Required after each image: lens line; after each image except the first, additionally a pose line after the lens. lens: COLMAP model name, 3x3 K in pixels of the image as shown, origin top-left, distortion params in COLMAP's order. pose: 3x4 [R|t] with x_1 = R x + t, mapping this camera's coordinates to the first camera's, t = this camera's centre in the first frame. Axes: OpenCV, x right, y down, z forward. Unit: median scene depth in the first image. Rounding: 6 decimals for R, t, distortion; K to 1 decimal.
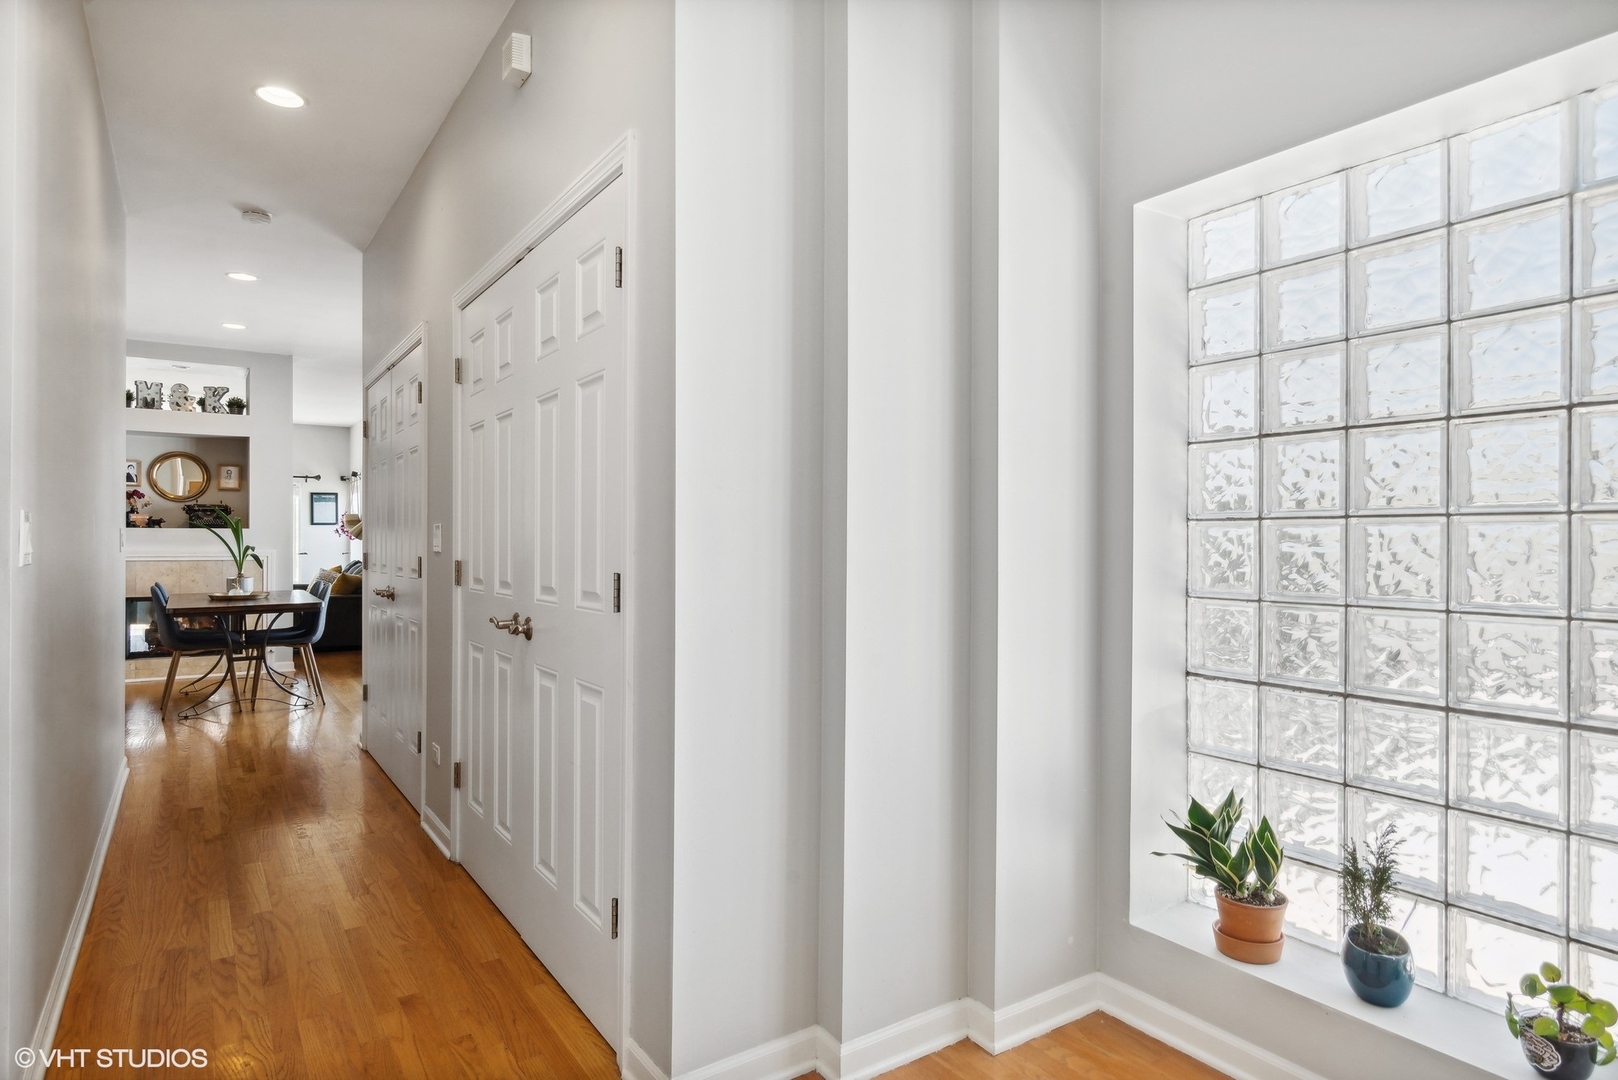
lens RADIAL K [[920.1, 0, 809.0], [0, 920.1, 540.0], [0, 0, 1]] dist [-0.001502, -0.000463]
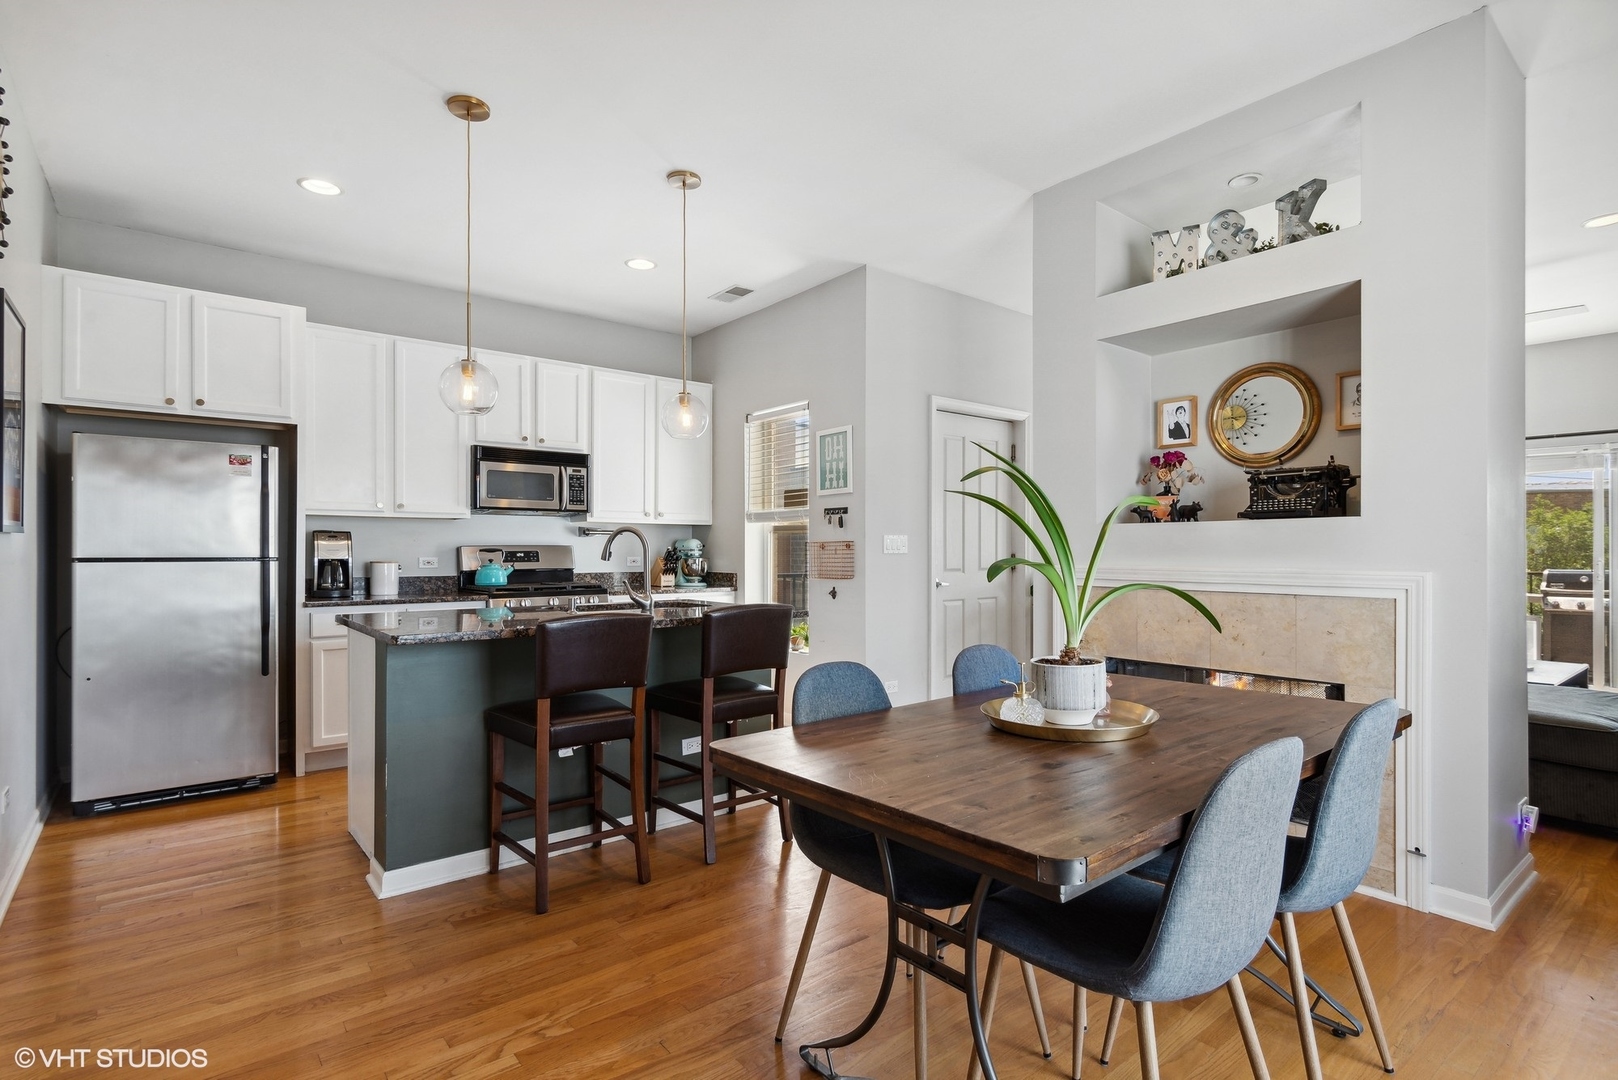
lens RADIAL K [[800.9, 0, 809.0], [0, 800.9, 540.0], [0, 0, 1]] dist [-0.000007, -0.000321]
pose [[0.094609, -0.018675, -0.995339, -0.298411], [-0.002907, 0.999815, -0.019036, 0.005024], [0.995510, 0.004694, 0.094537, 0.742879]]
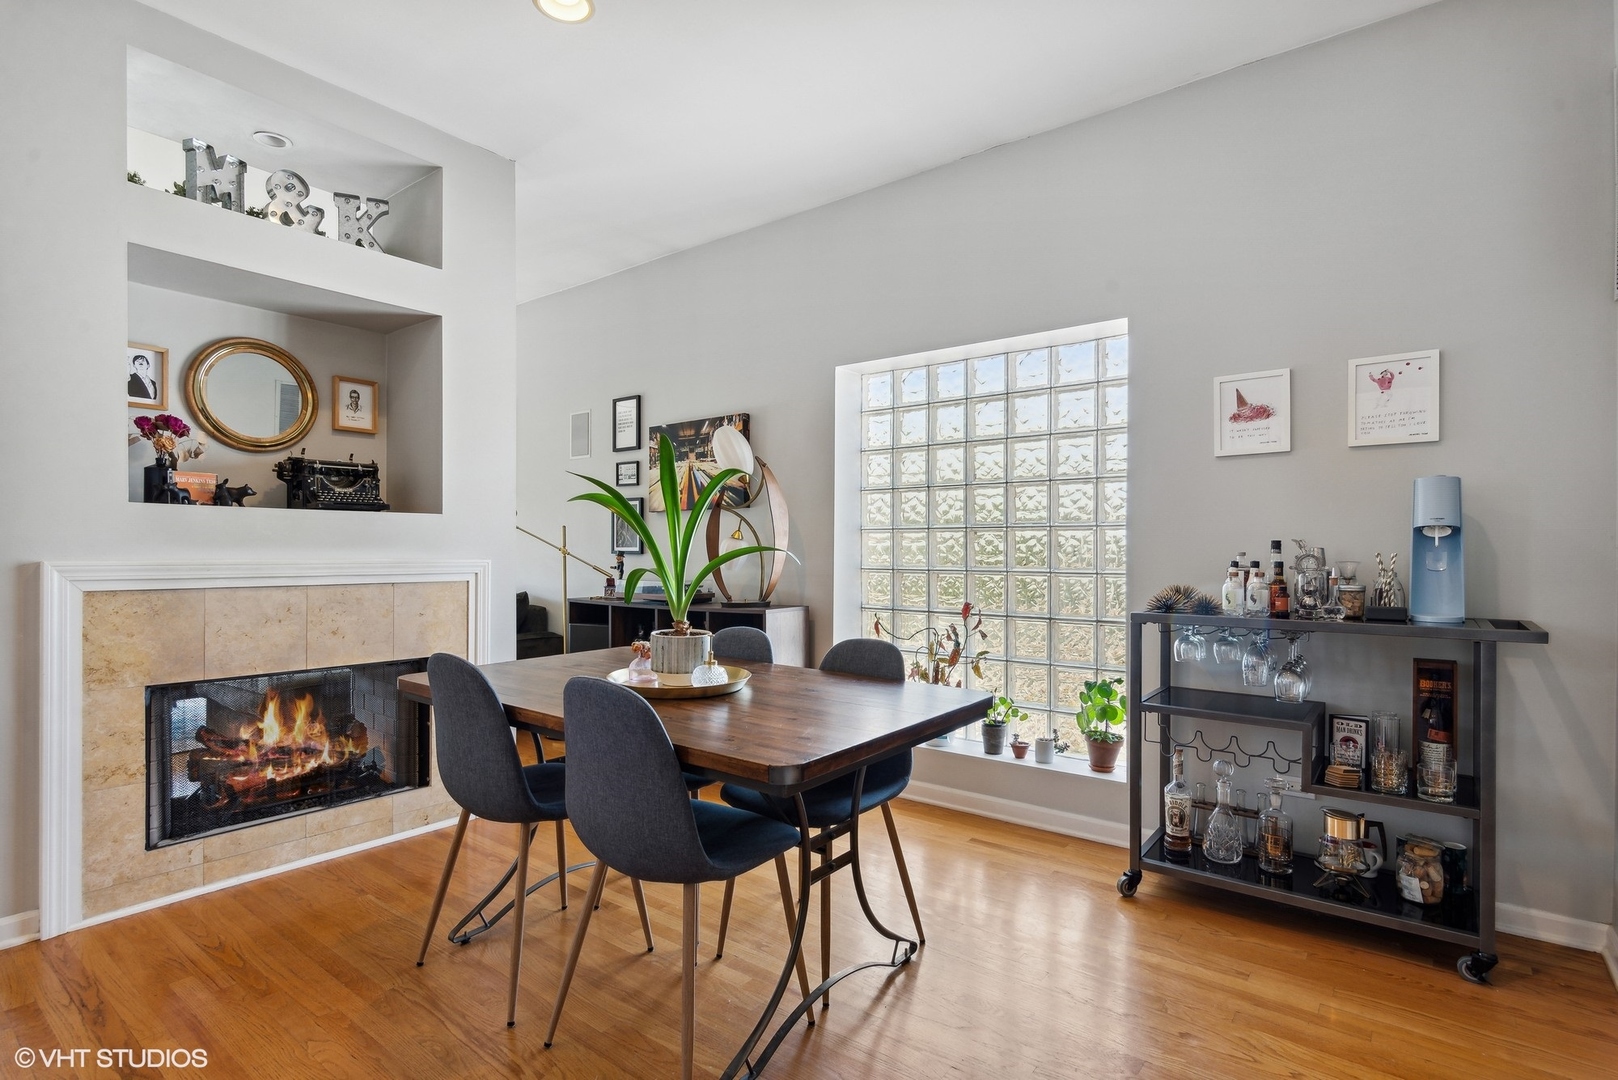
lens RADIAL K [[800.9, 0, 809.0], [0, 800.9, 540.0], [0, 0, 1]] dist [-0.000007, -0.000321]
pose [[0.949973, 0.002095, 0.312325, -0.564464], [0.002403, 0.999899, -0.014014, 0.007197], [-0.312323, 0.014063, 0.949872, 0.564332]]
